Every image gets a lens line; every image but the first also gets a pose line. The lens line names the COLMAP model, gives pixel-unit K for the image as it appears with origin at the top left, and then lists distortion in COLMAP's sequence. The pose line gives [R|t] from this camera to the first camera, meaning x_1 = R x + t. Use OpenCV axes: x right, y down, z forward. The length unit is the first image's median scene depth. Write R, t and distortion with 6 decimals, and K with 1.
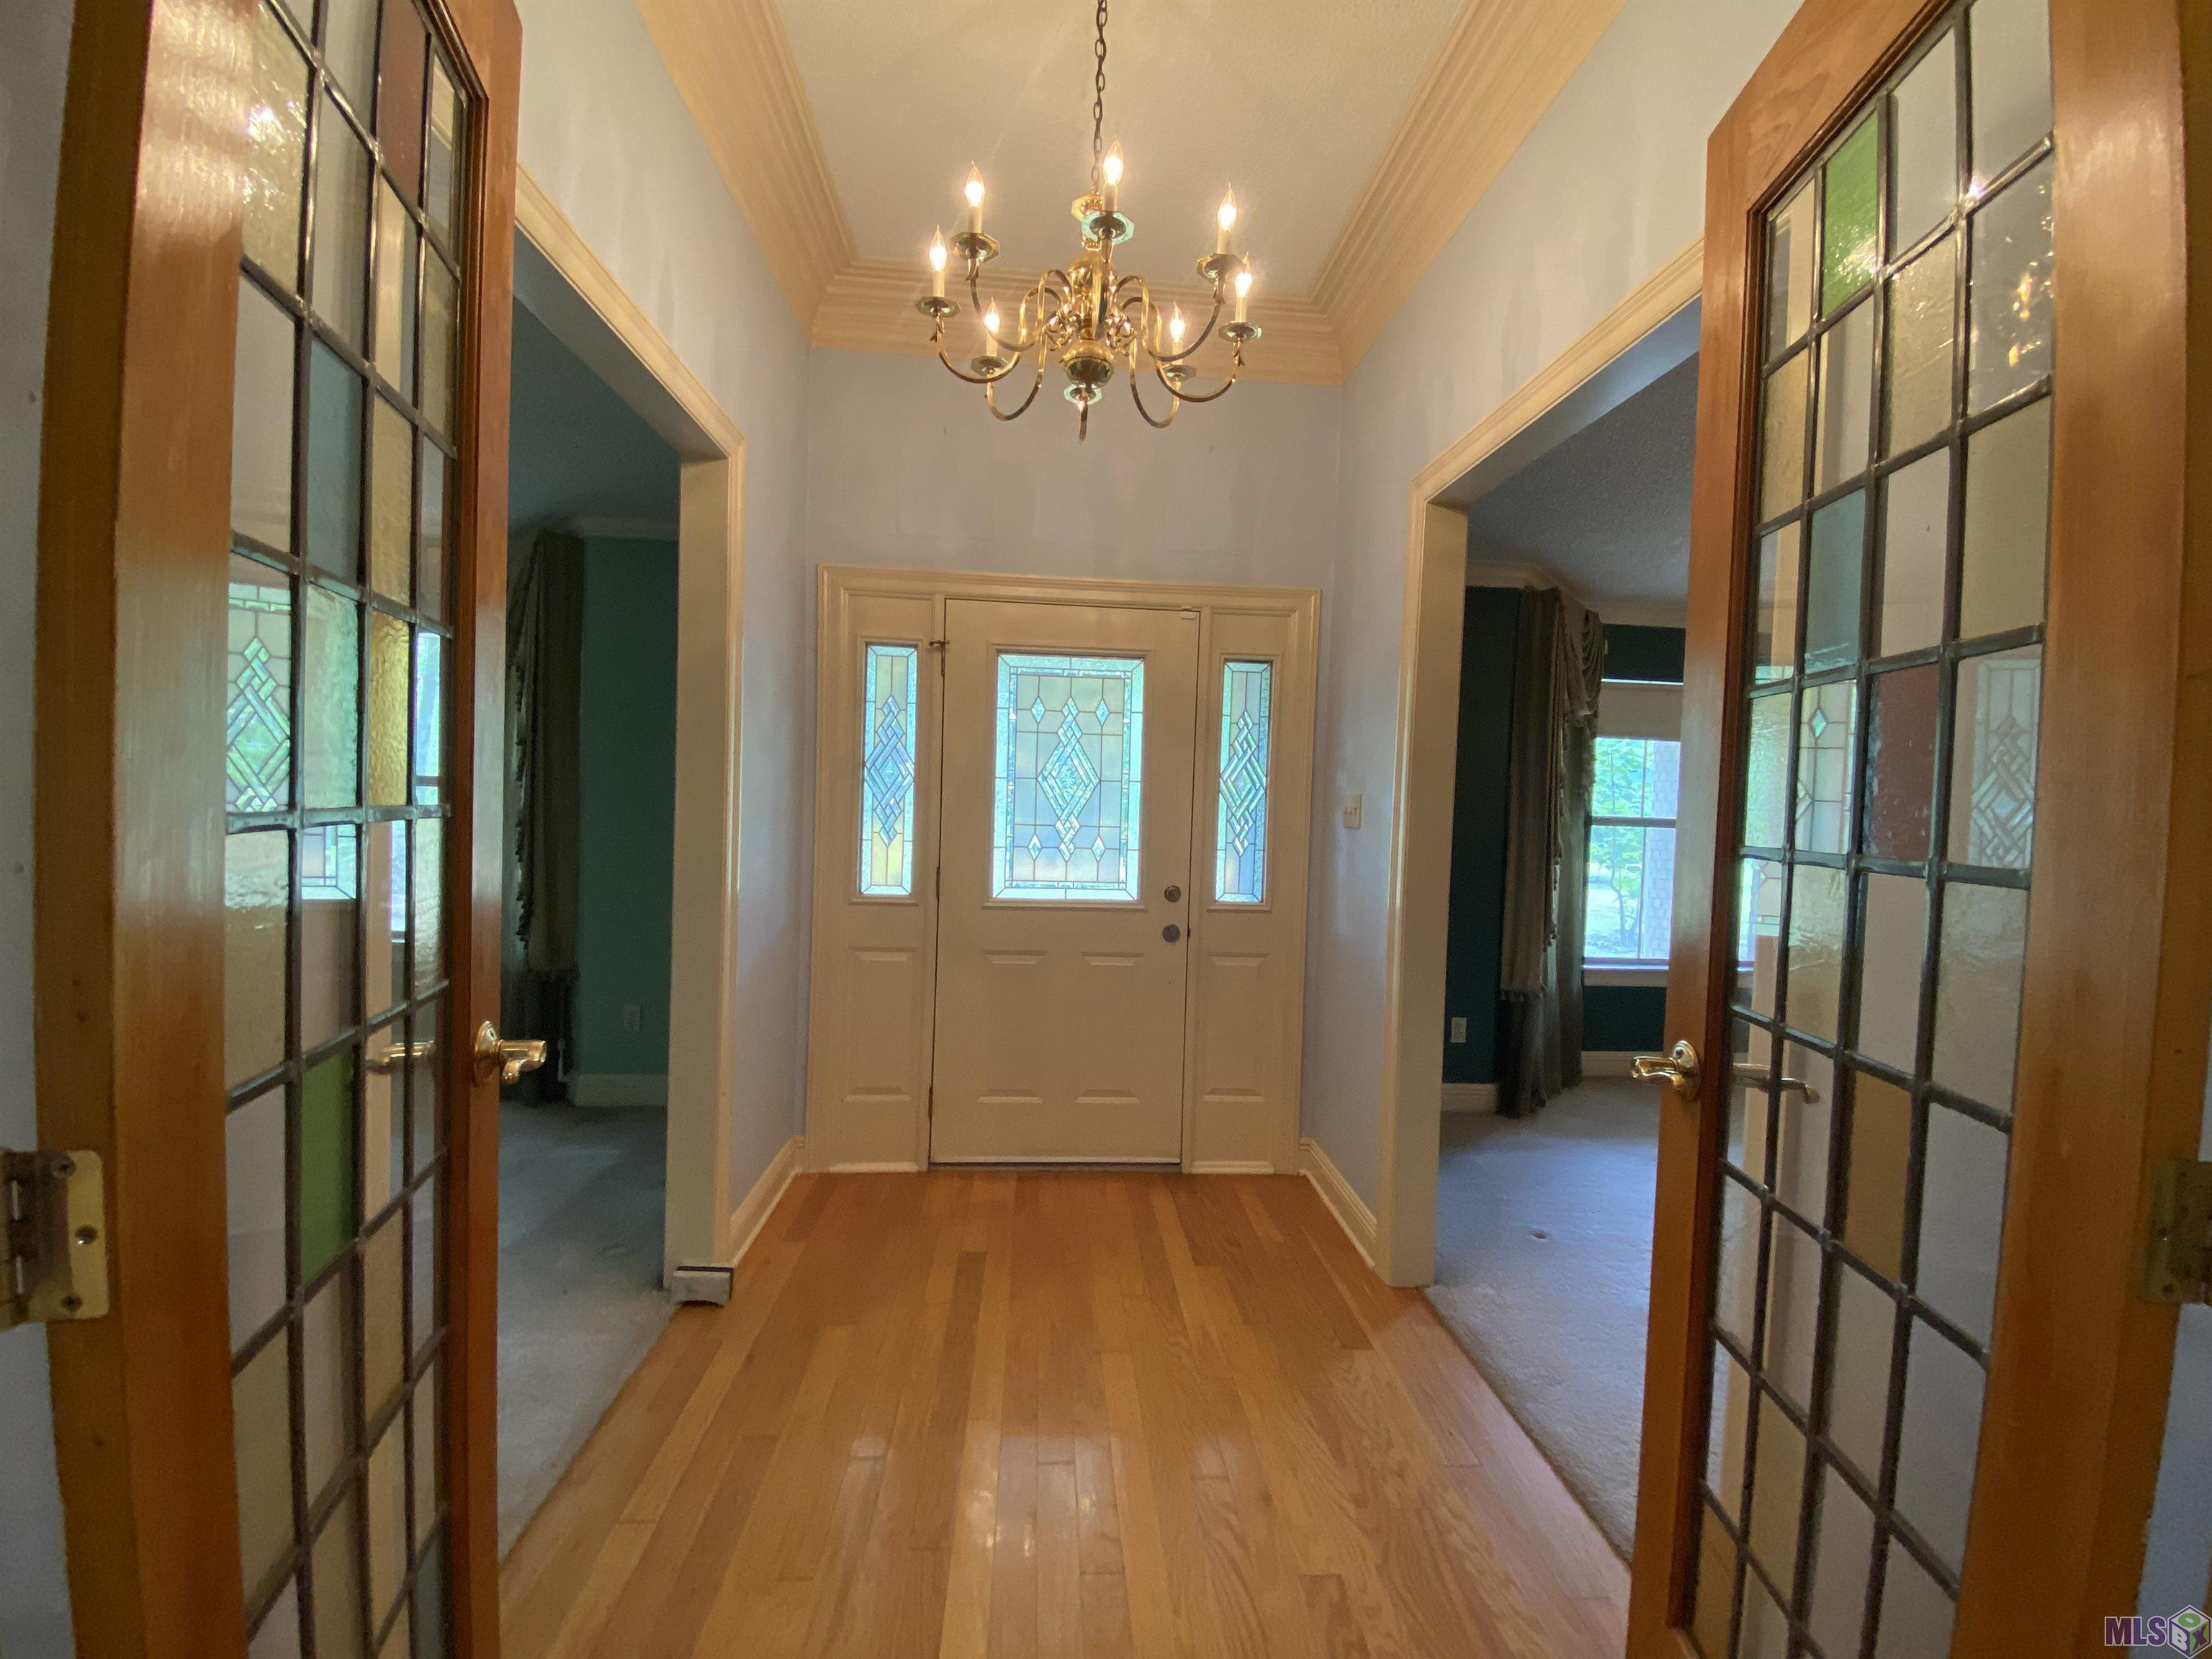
lens RADIAL K [[904.9, 0, 1101.1], [0, 904.9, 811.0], [0, 0, 1]] dist [0.002083, 0.000037]
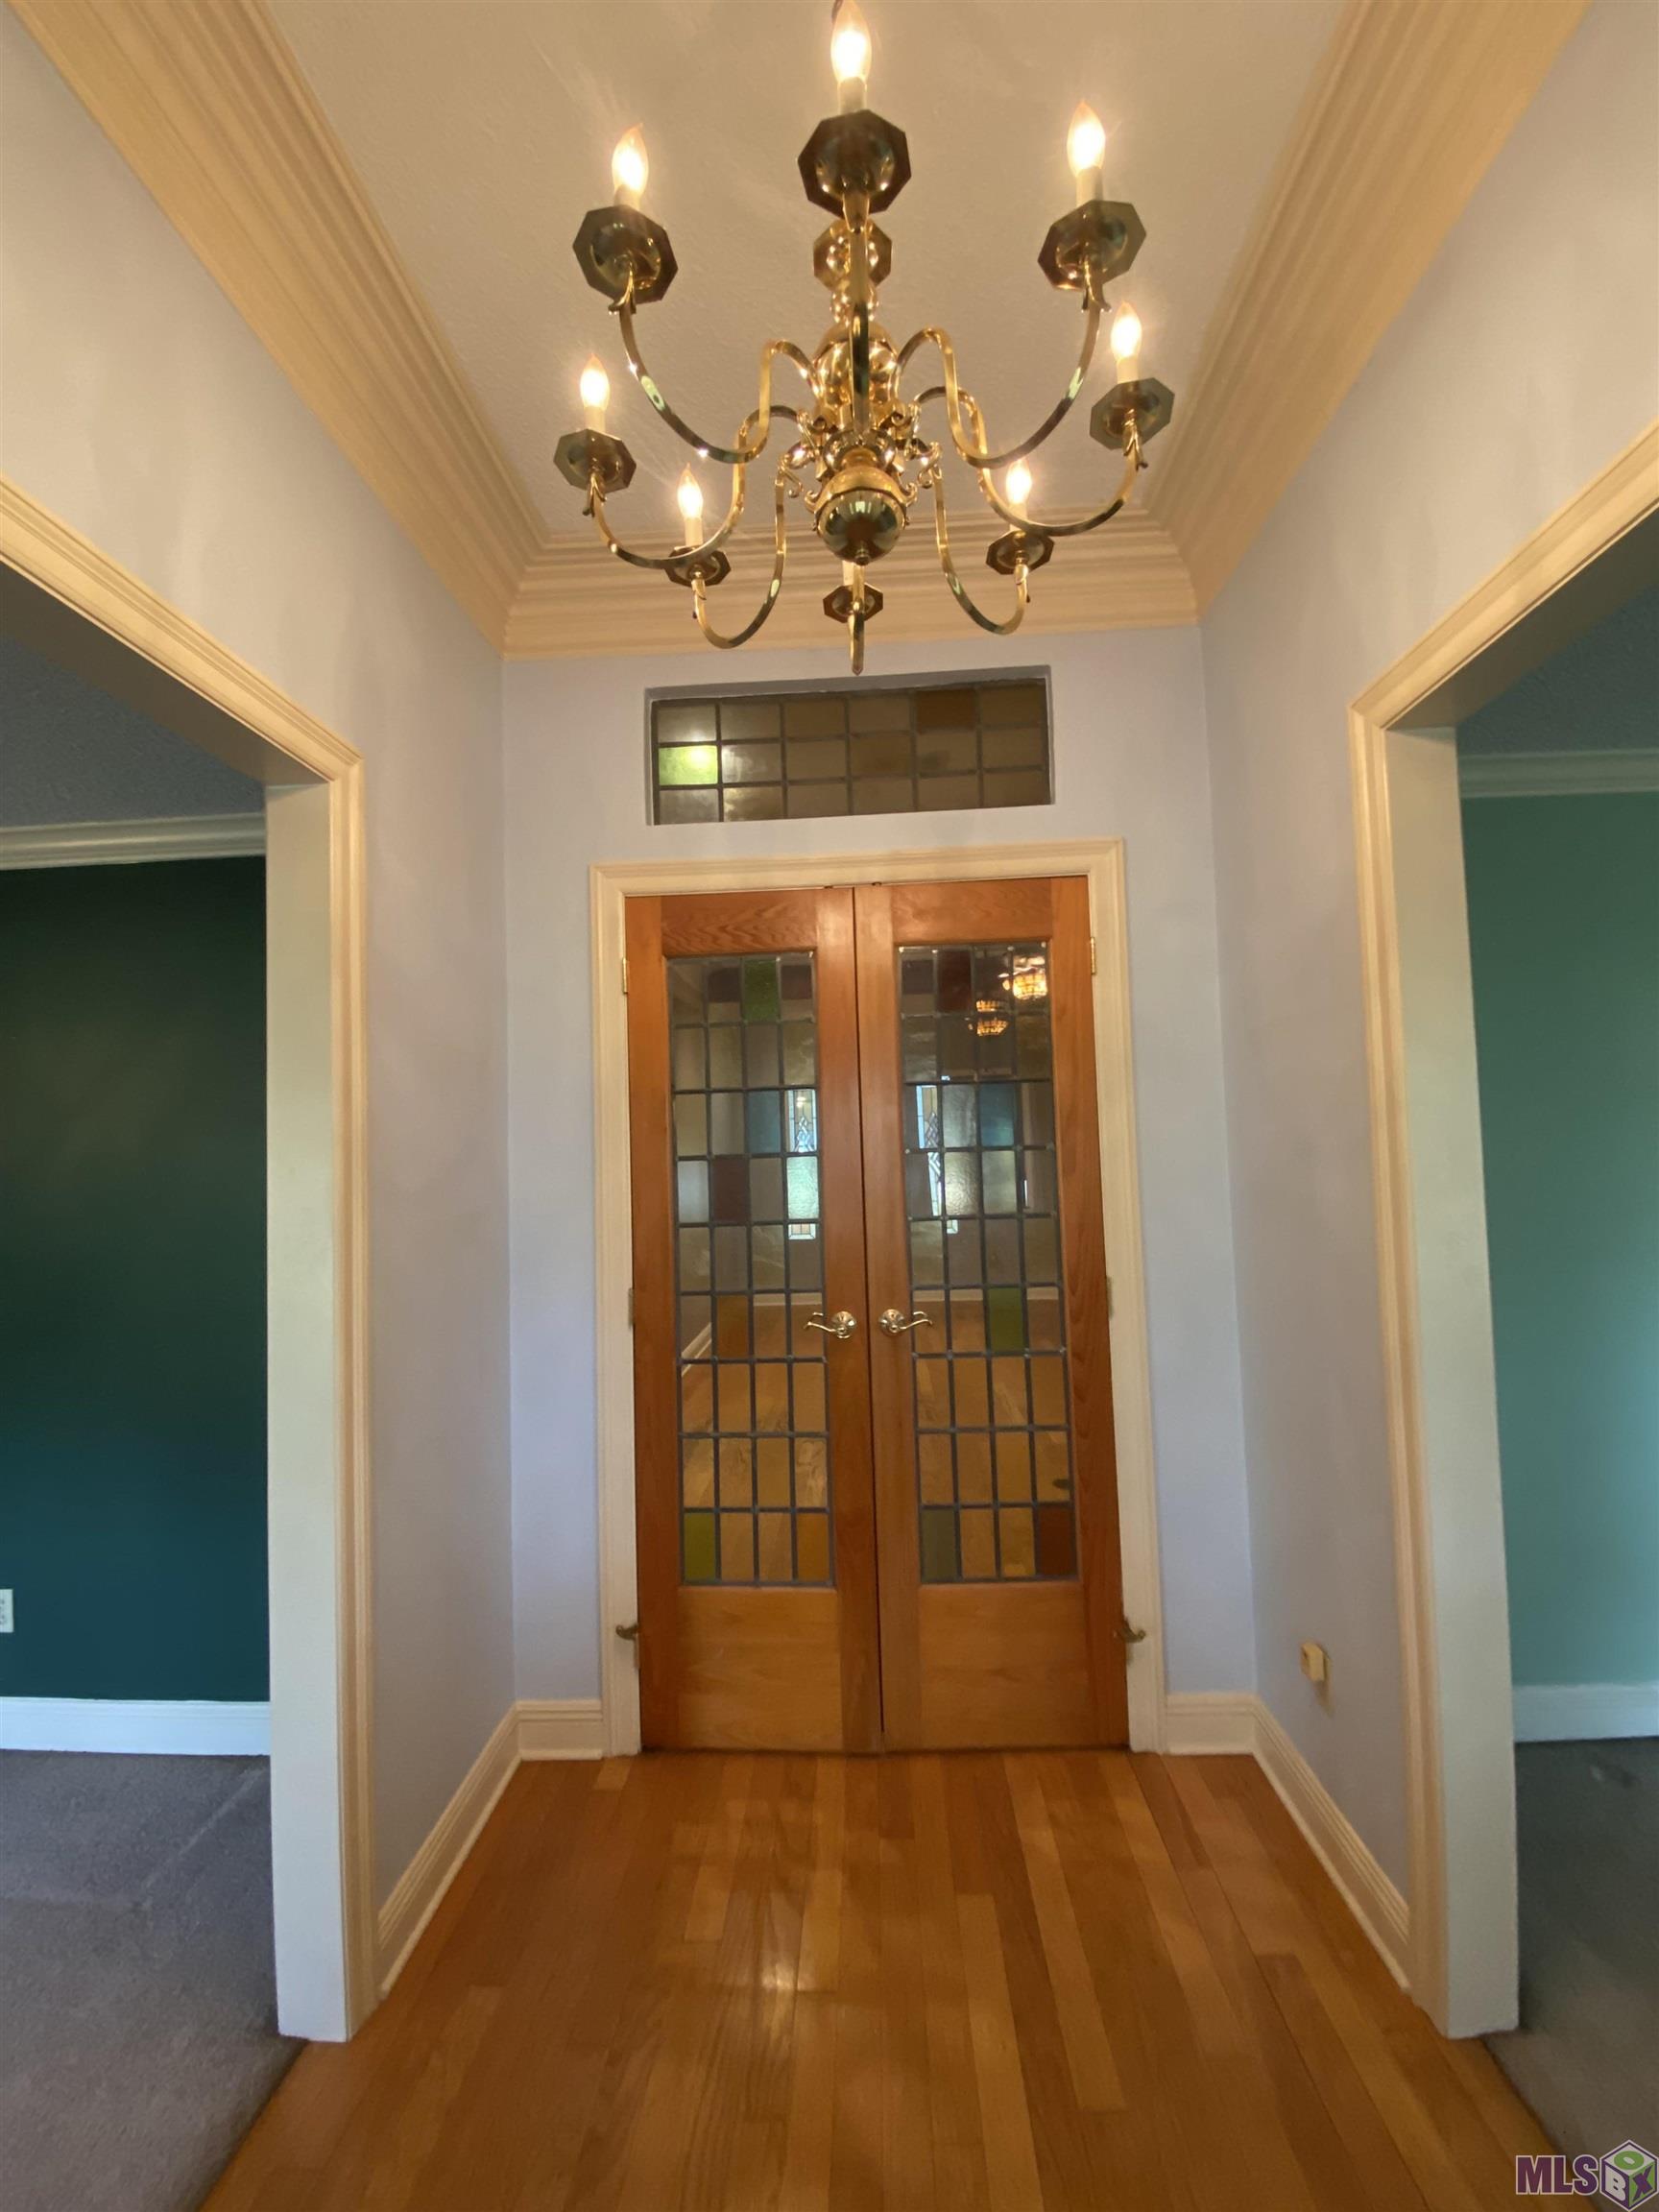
lens RADIAL K [[904.9, 0, 845.2], [0, 904.9, 1115.9], [0, 0, 1]] dist [0.002083, 0.000037]
pose [[0.994149, -0.071208, -0.081220, 0.018234], [0.066071, 0.995742, -0.064279, -0.056908], [0.085451, 0.058537, 0.994621, 0.343929]]
